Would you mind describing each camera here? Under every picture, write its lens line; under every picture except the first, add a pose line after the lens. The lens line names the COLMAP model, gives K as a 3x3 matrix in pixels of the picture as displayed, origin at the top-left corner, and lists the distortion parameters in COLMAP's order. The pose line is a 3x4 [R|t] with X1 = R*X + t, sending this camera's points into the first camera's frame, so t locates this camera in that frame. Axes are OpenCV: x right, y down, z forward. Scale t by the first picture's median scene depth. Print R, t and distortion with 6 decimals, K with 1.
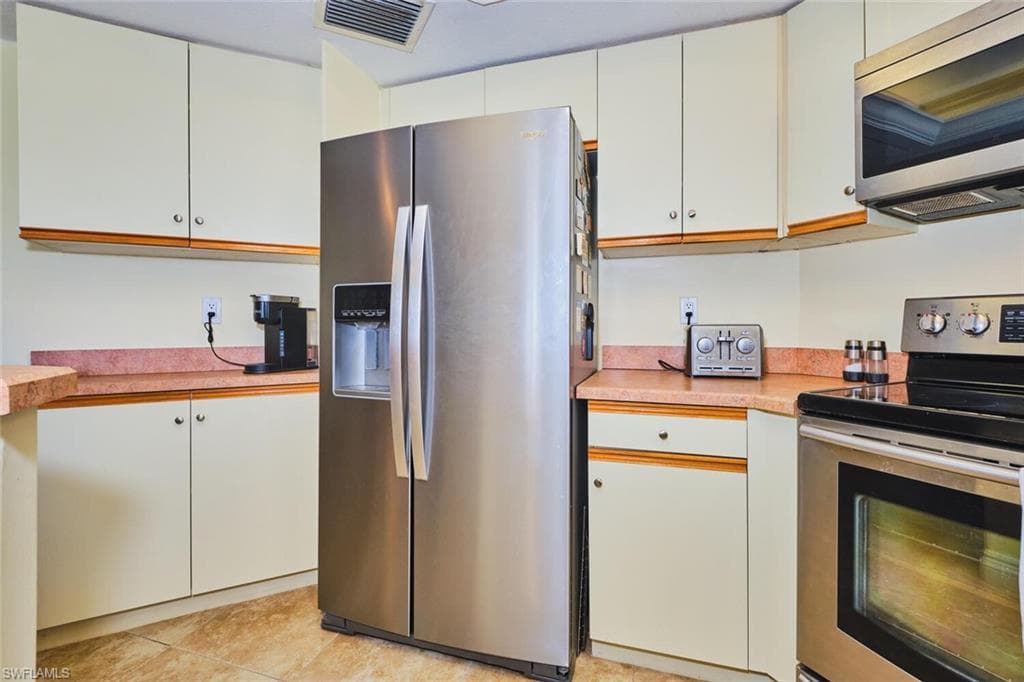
lens RADIAL K [[458.6, 0, 512.3], [0, 458.6, 329.0], [0, 0, 1]] dist [-0.003547, -0.000366]
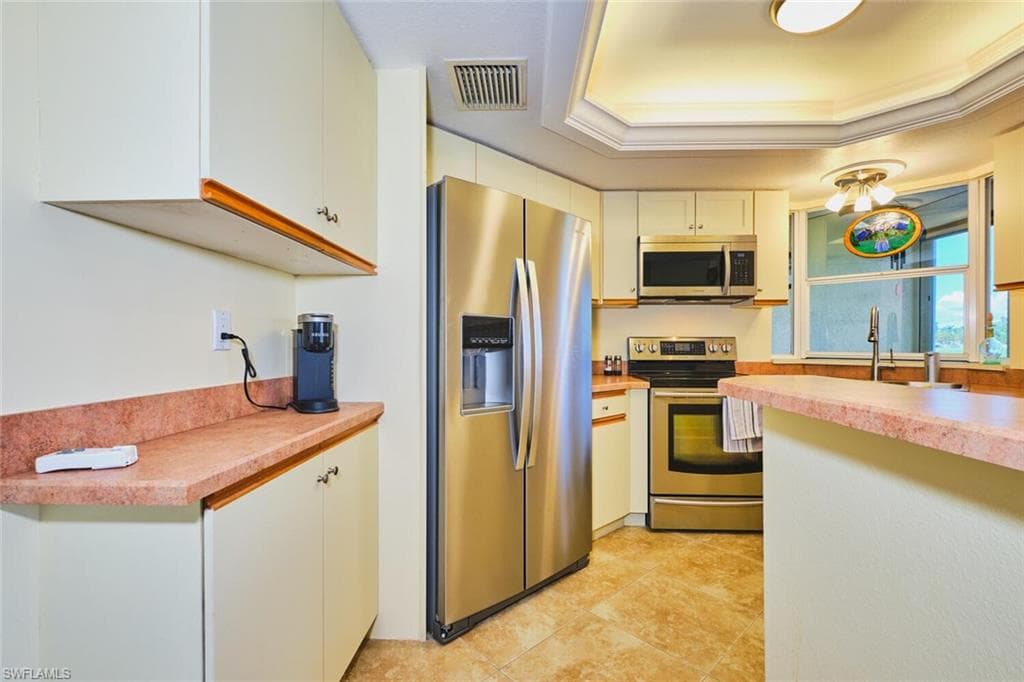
lens RADIAL K [[459.6, 0, 512.4], [0, 459.6, 345.9], [0, 0, 1]] dist [0.003122, 0.000129]
pose [[0.474458, -0.000251, 0.880278, -1.356573], [0.004852, 0.999986, -0.002330, -0.018313], [-0.880265, 0.005376, 0.474453, 0.396185]]
